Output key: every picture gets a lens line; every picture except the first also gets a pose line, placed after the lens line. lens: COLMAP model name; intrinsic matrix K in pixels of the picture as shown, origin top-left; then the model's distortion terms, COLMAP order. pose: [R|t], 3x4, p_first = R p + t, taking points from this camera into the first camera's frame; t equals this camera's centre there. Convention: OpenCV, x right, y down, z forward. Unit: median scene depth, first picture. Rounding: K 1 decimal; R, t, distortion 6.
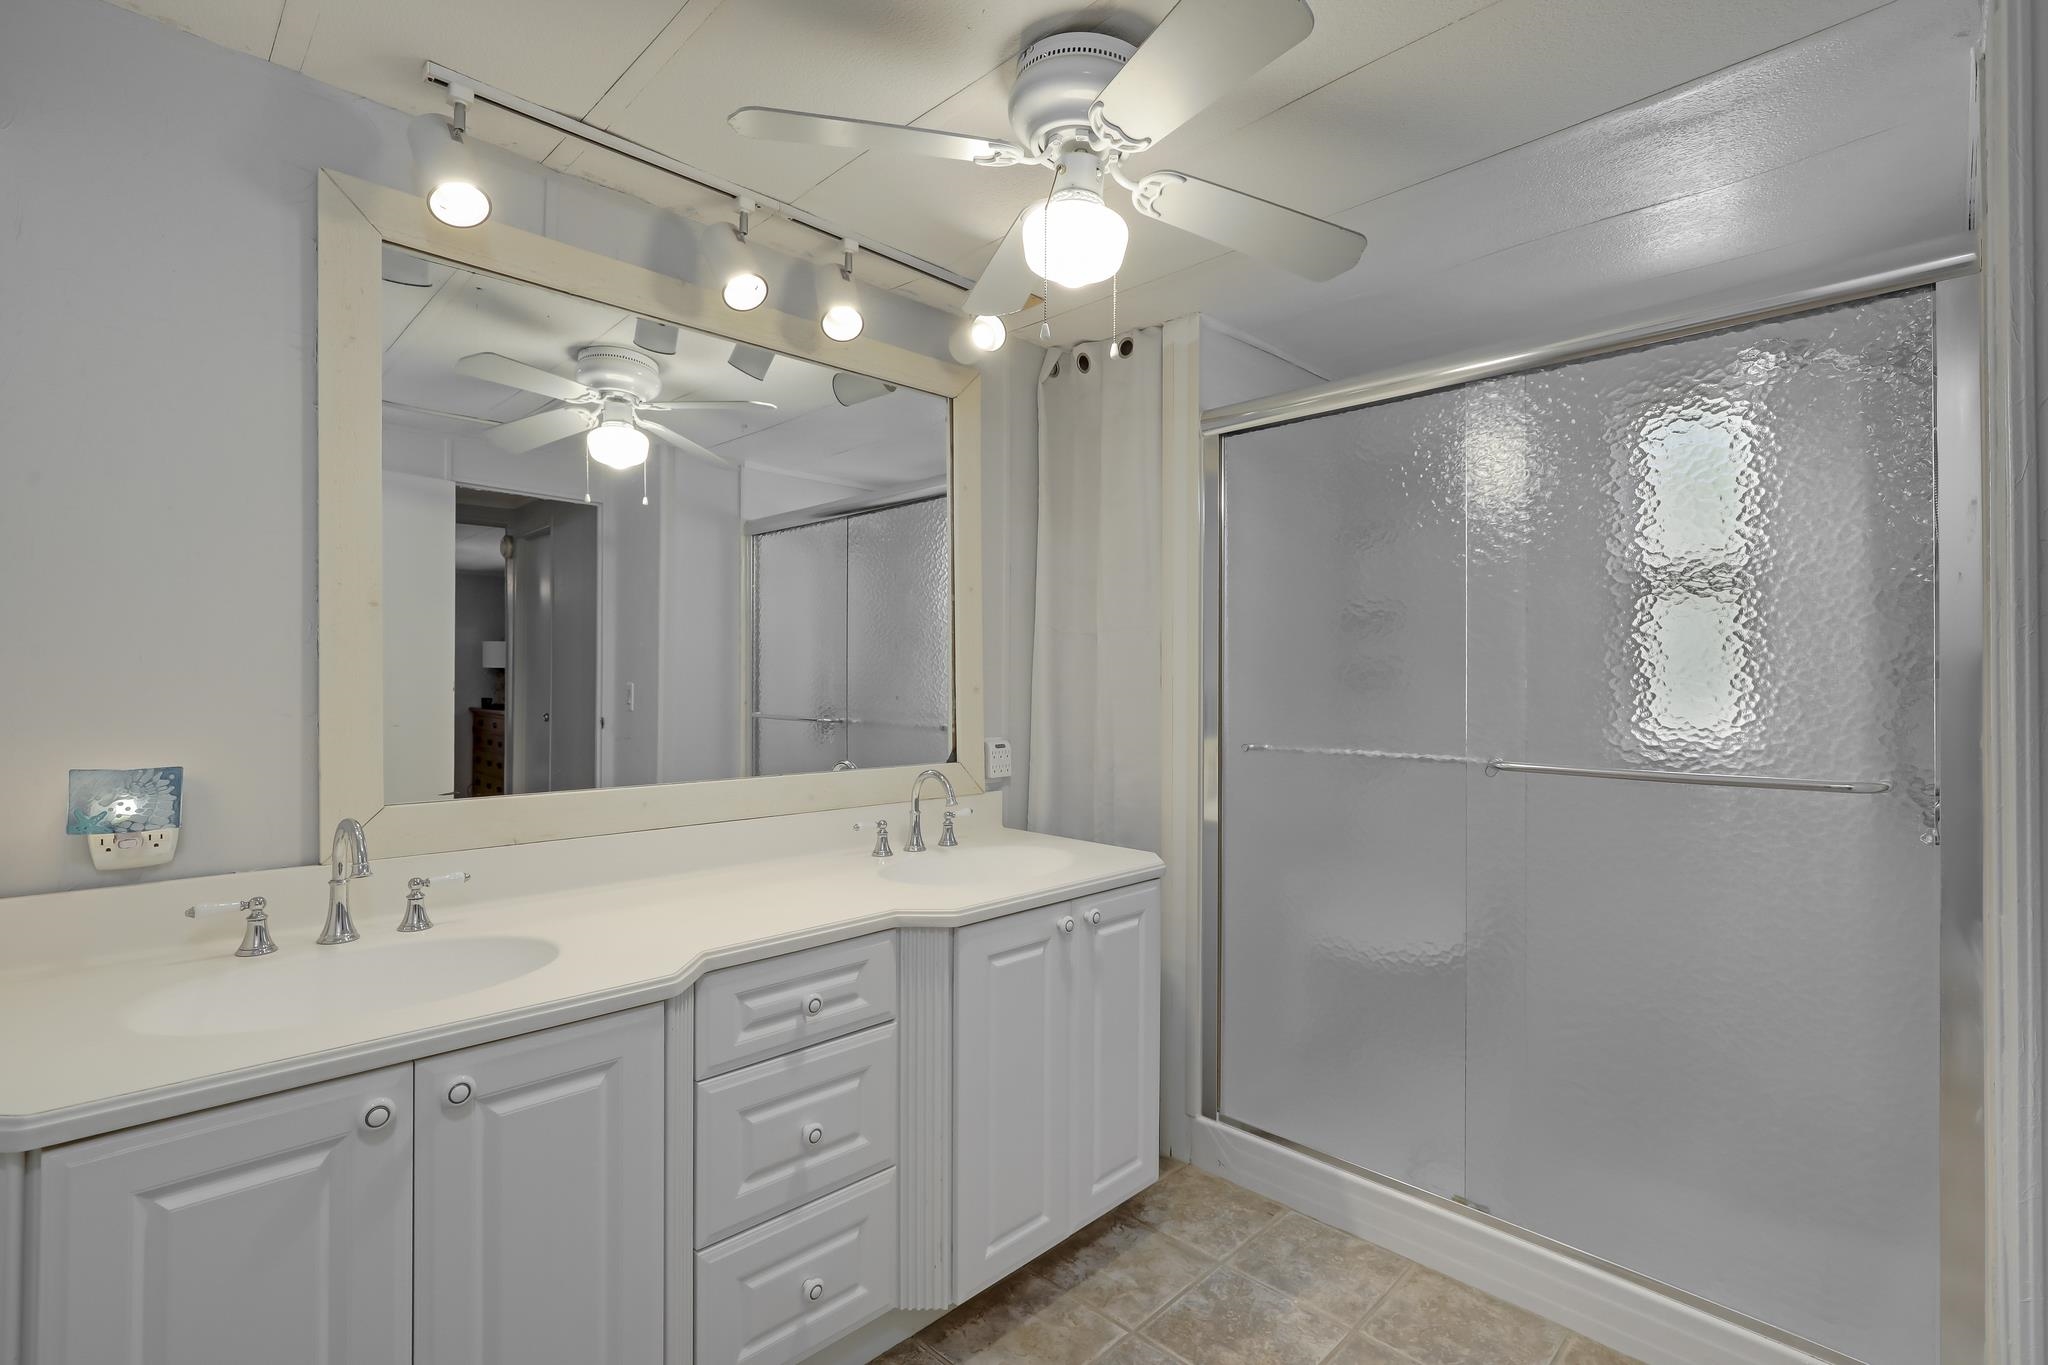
lens RADIAL K [[941.4, 0, 1034.9], [0, 941.4, 675.9], [0, 0, 1]] dist [-0.031353, 0.008162]
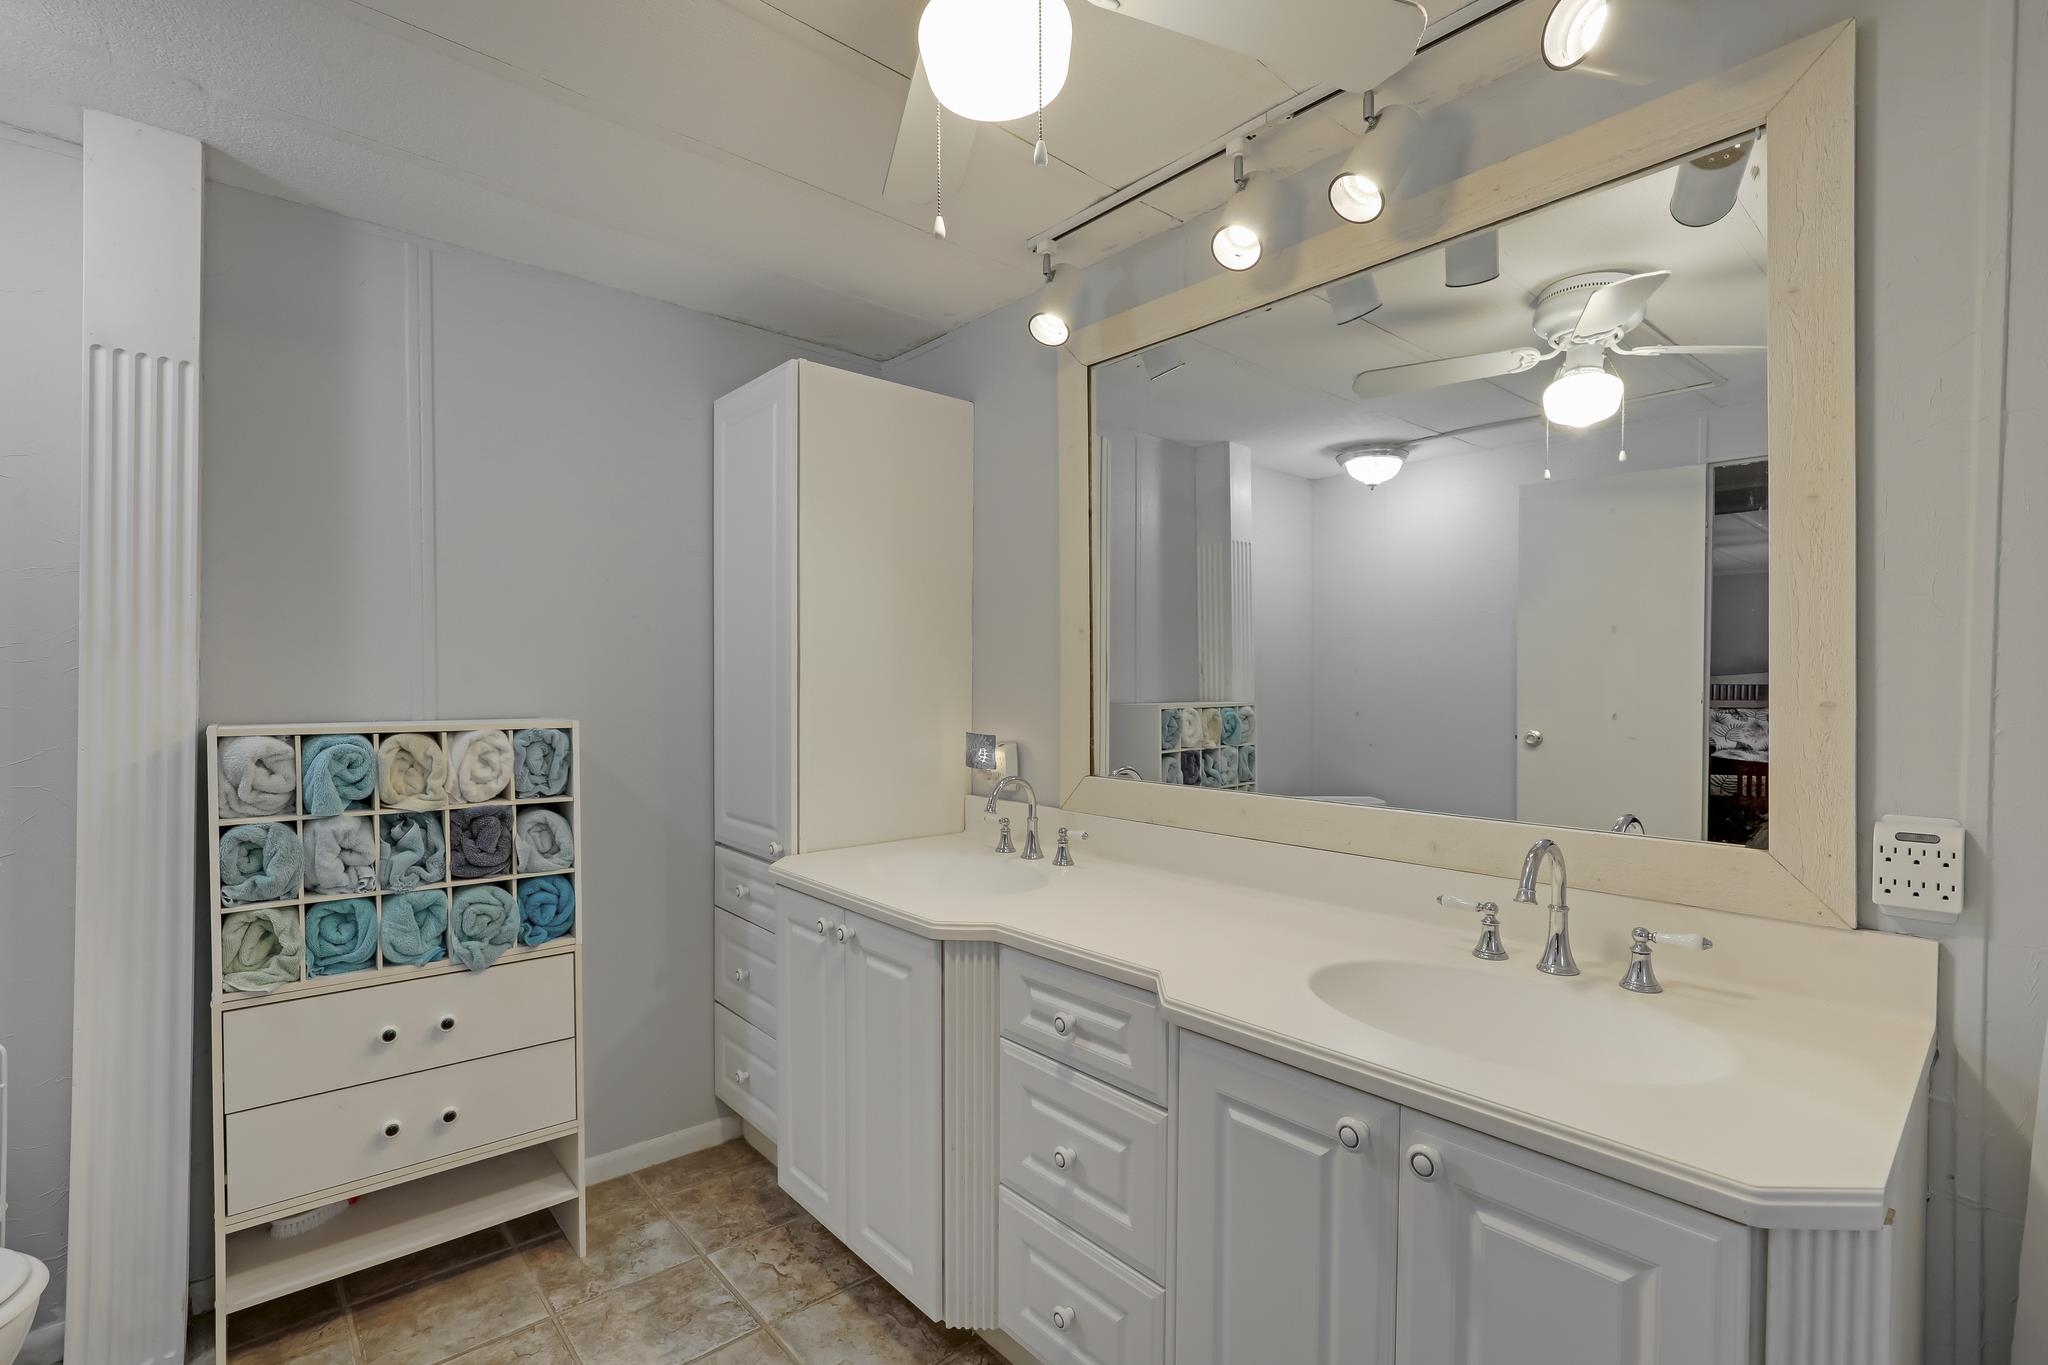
lens RADIAL K [[914.4, 0, 1018.7], [0, 914.4, 707.7], [0, 0, 1]] dist [-0.028092, 0.009231]
pose [[-0.074467, 0.020997, -0.997002, 0.563190], [-0.002267, 0.999772, 0.021225, 0.007412], [0.997221, 0.003840, -0.074403, 0.839161]]
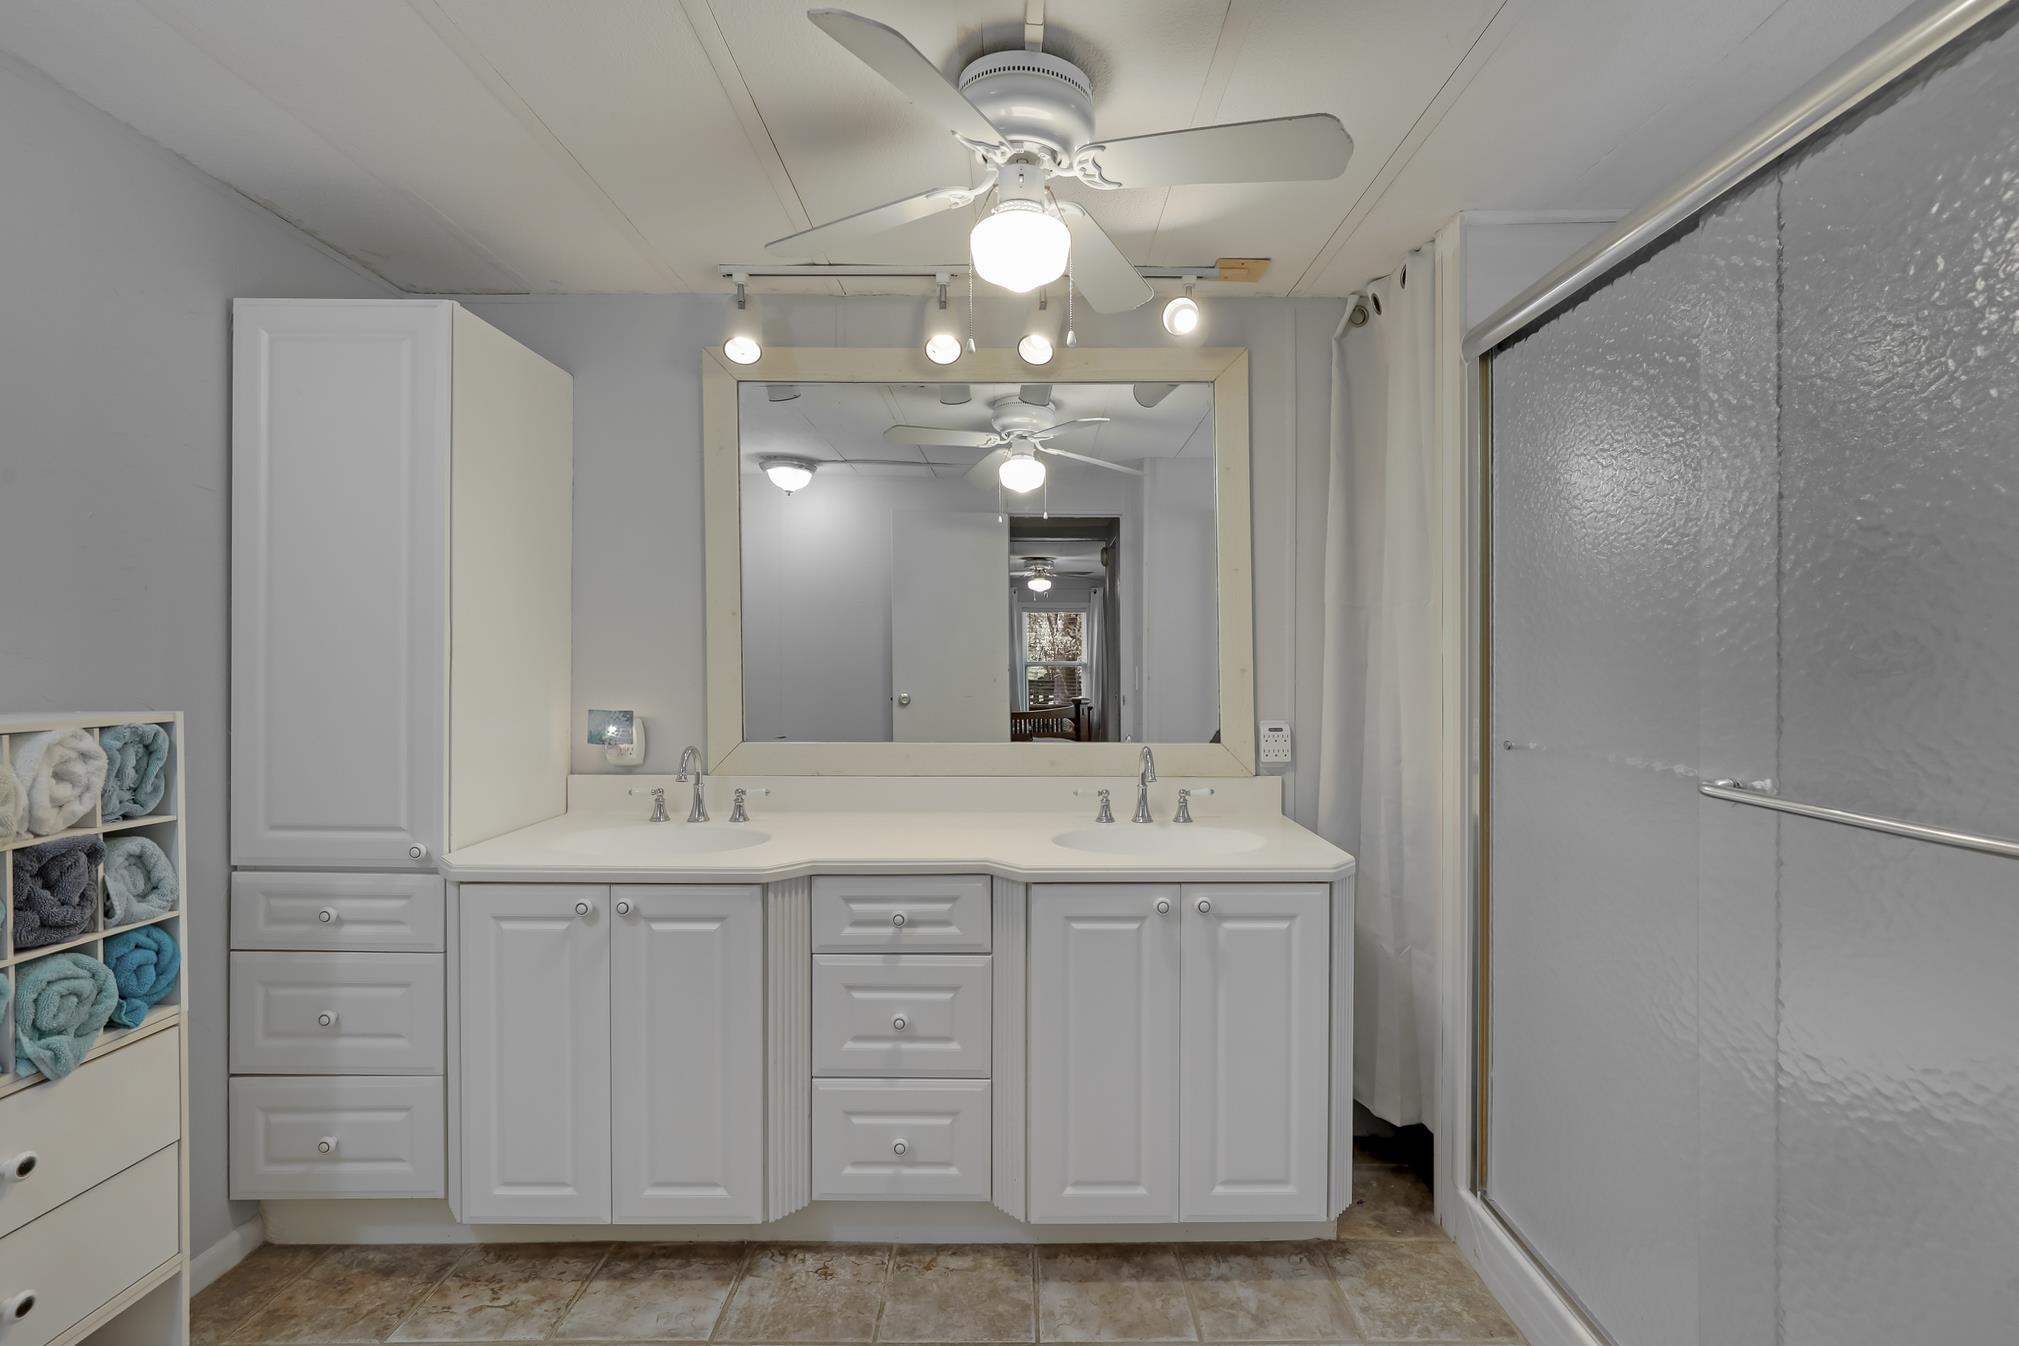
lens RADIAL K [[913.5, 0, 1019.4], [0, 913.5, 675.9], [0, 0, 1]] dist [-0.024121, 0.007362]
pose [[0.698718, 0.006681, -0.715366, 0.613644], [0.003792, 0.999908, 0.013042, 0.007880], [0.715387, -0.011825, 0.698629, 0.218319]]
